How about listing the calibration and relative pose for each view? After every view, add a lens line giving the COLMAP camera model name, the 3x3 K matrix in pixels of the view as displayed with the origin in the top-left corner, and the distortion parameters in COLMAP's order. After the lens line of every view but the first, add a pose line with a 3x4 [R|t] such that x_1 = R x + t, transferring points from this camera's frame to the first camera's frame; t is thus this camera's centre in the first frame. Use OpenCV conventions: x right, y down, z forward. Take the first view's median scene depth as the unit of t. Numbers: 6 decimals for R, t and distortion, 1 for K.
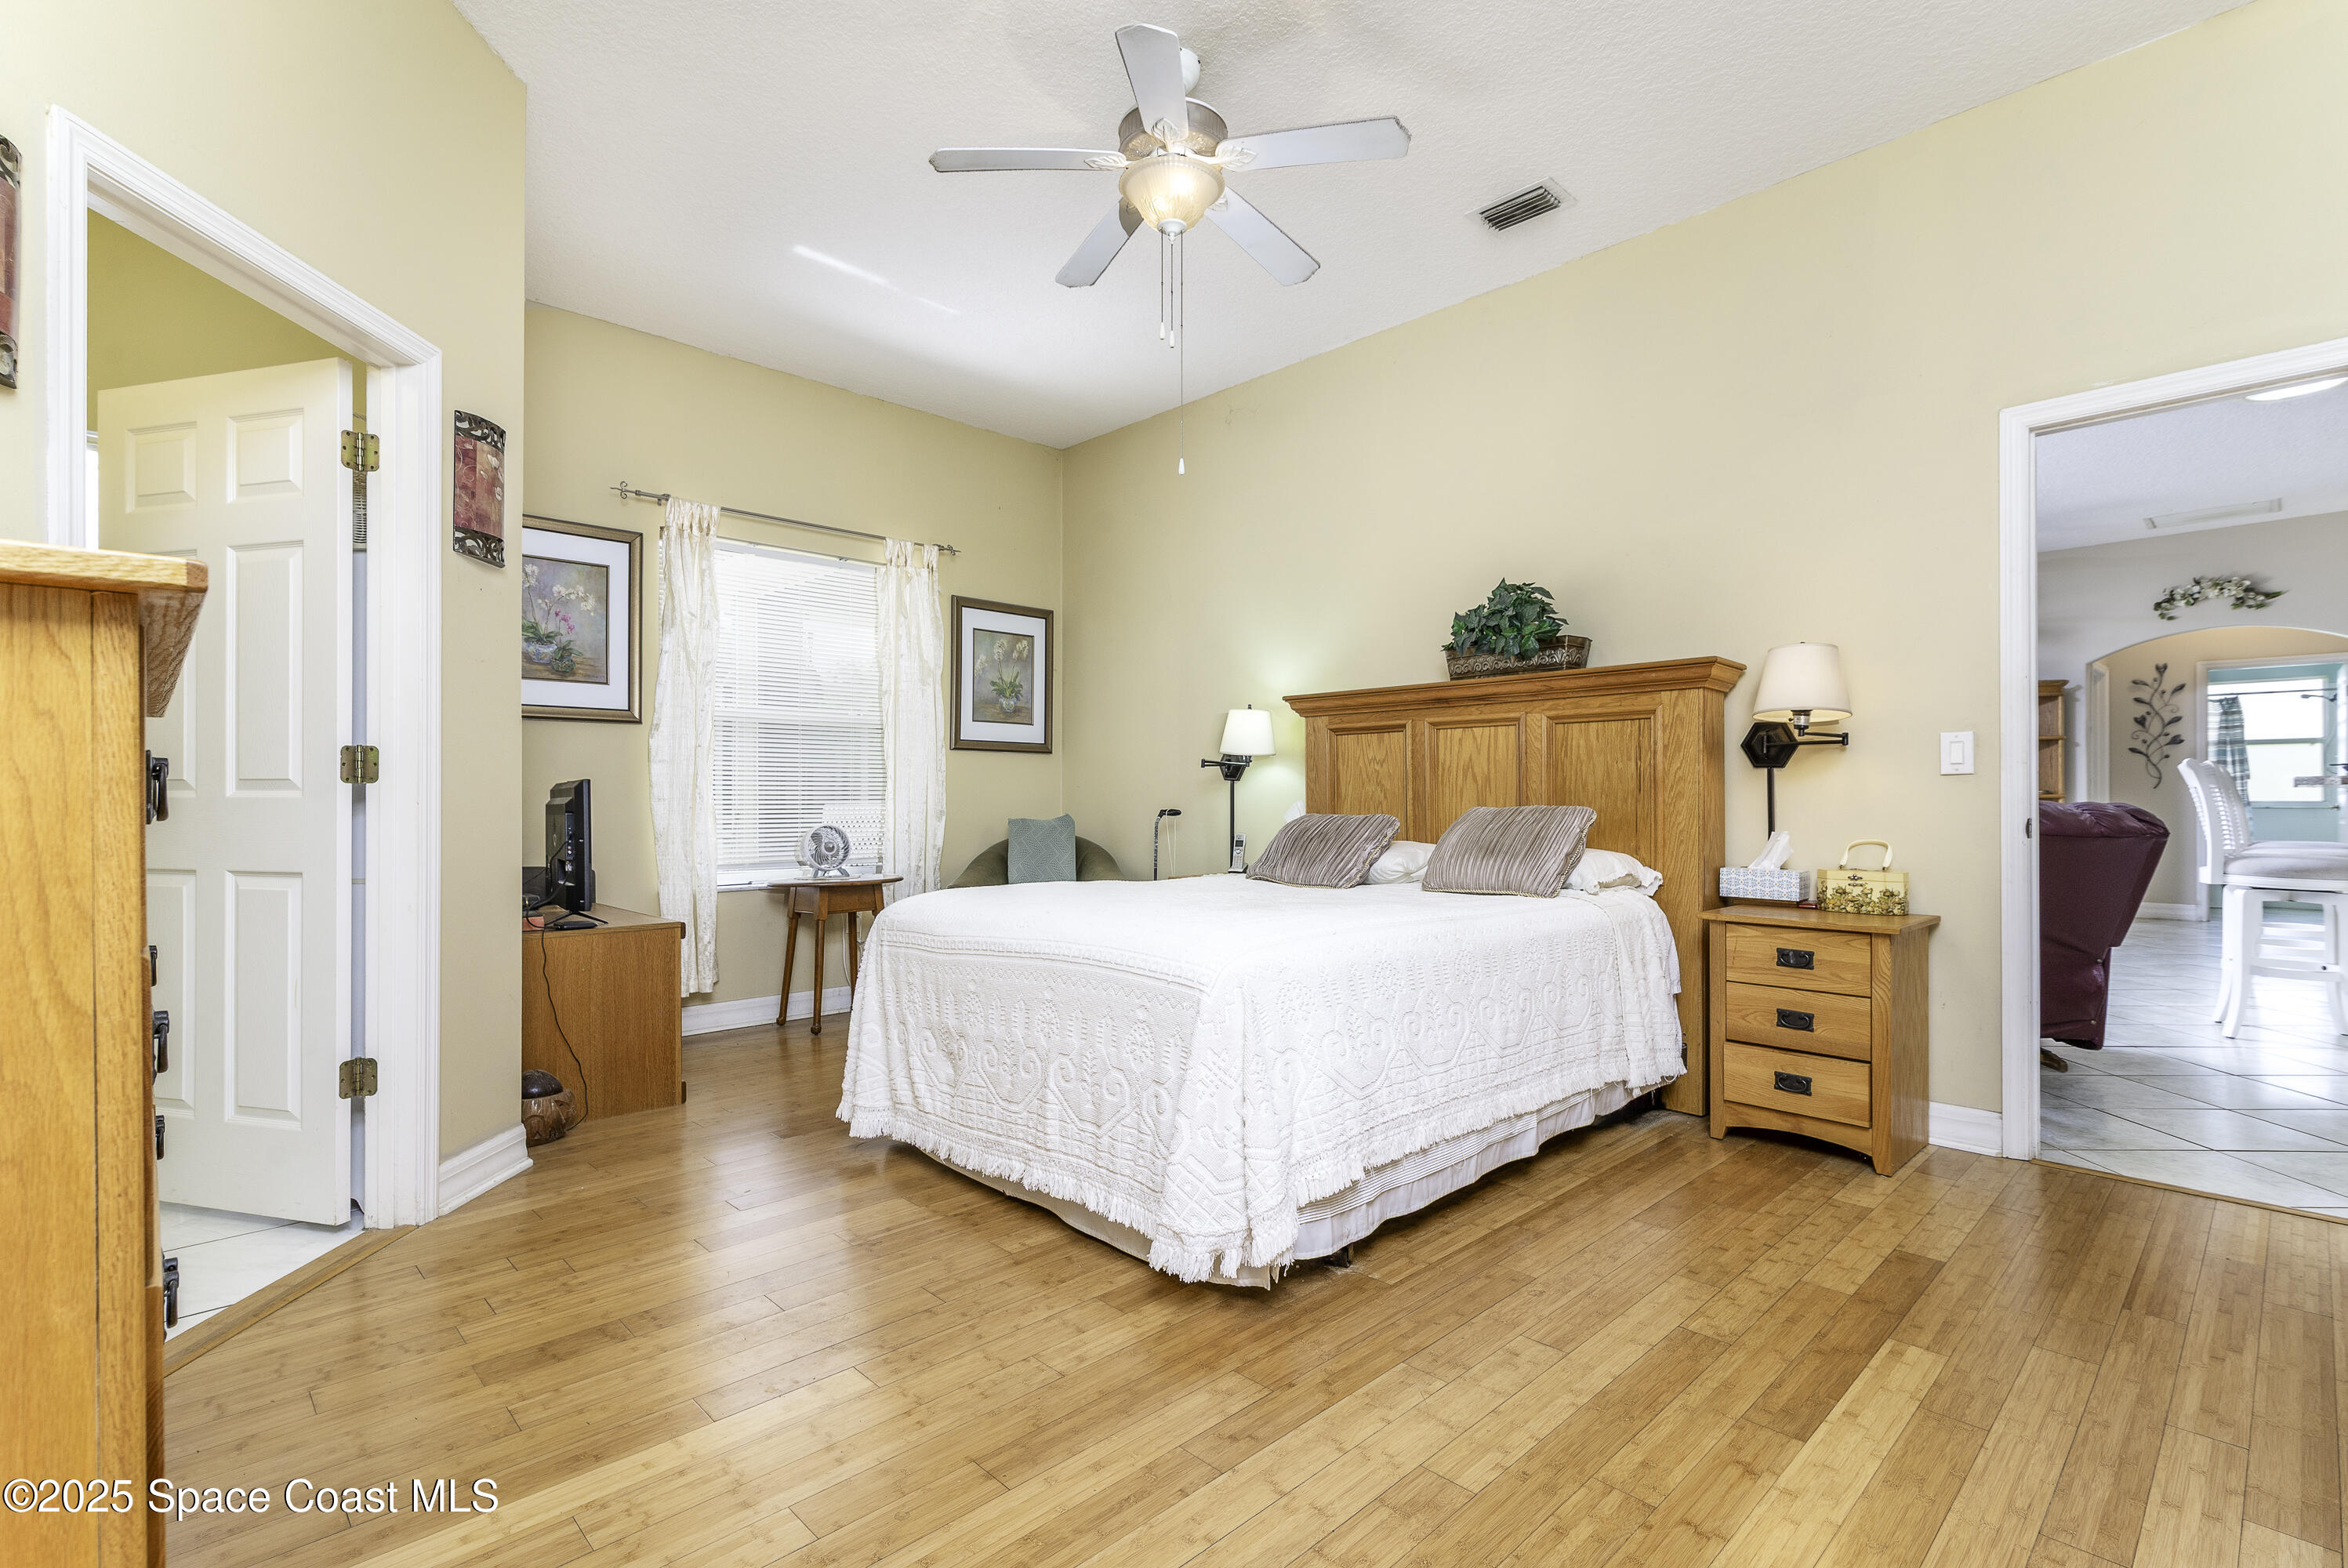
lens RADIAL K [[1080.8, 0, 1174.6], [0, 1080.8, 792.7], [0, 0, 1]] dist [0.006370, -0.001787]
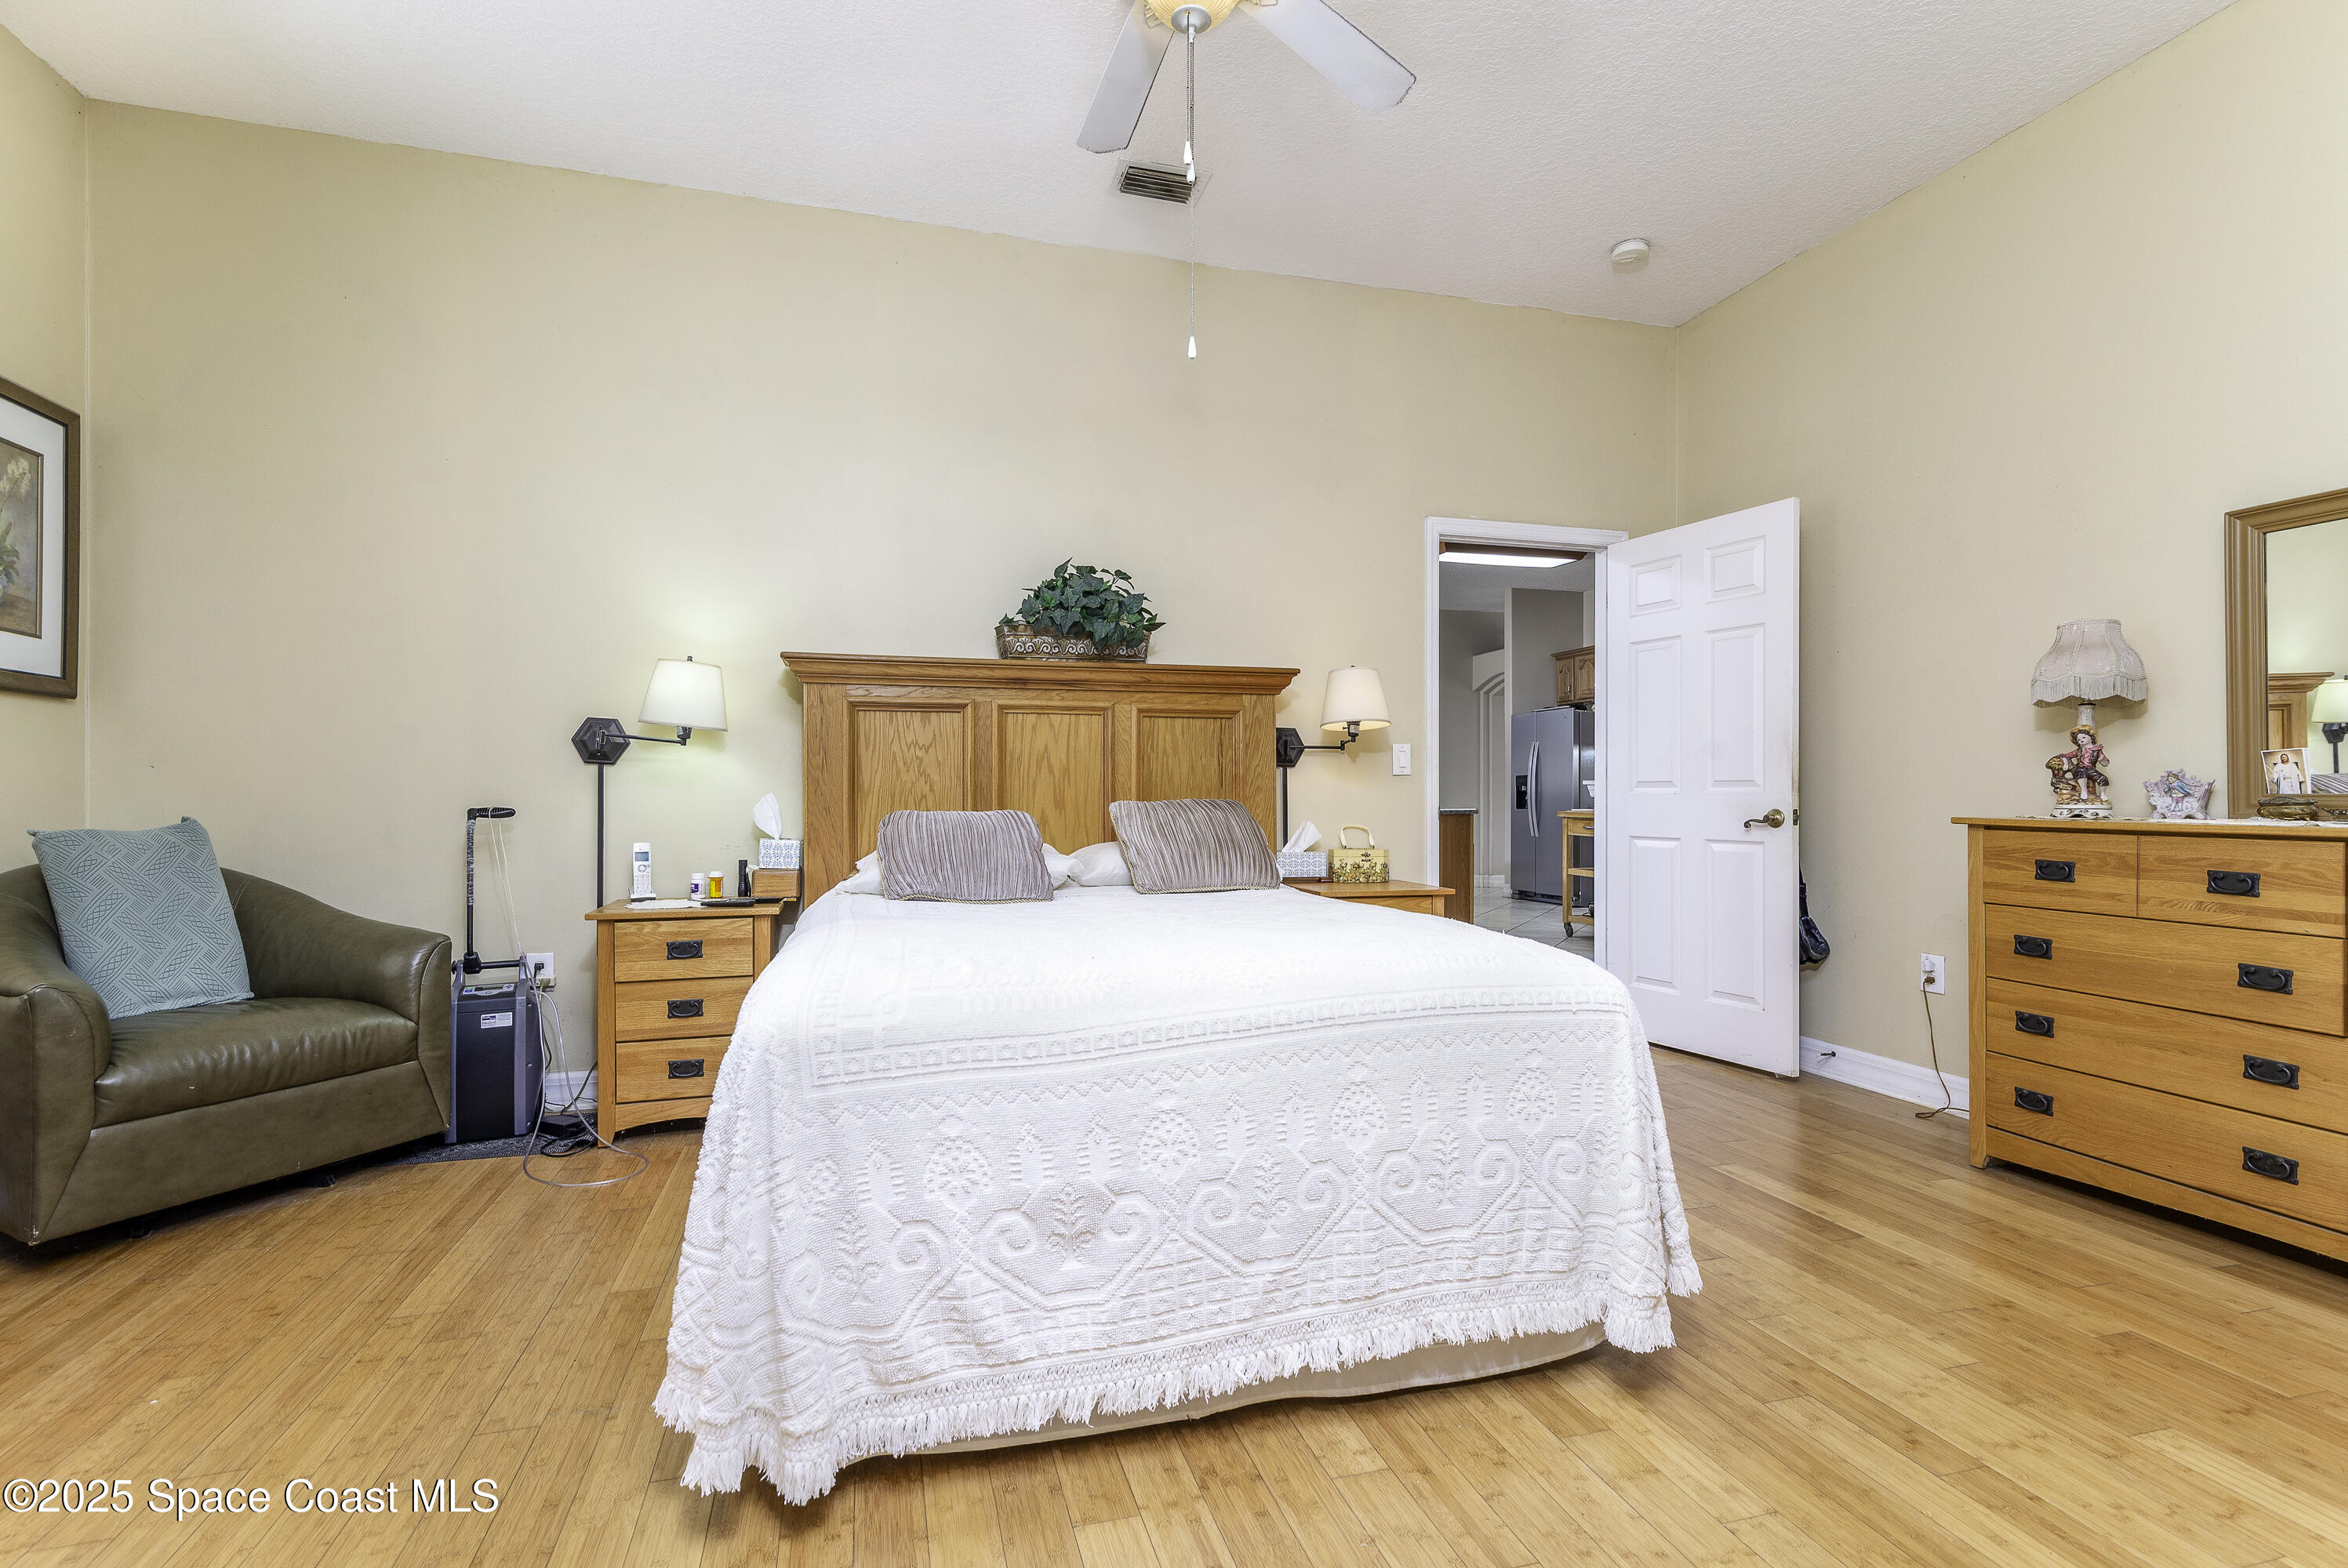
lens RADIAL K [[1080.6, 0, 1174.6], [0, 1080.6, 792.7], [0, 0, 1]] dist [0.006370, -0.001787]
pose [[0.473150, 0.004143, 0.880972, -0.516773], [-0.006542, 0.999978, -0.001189, 0.006912], [-0.880958, -0.005201, 0.473166, 0.516831]]
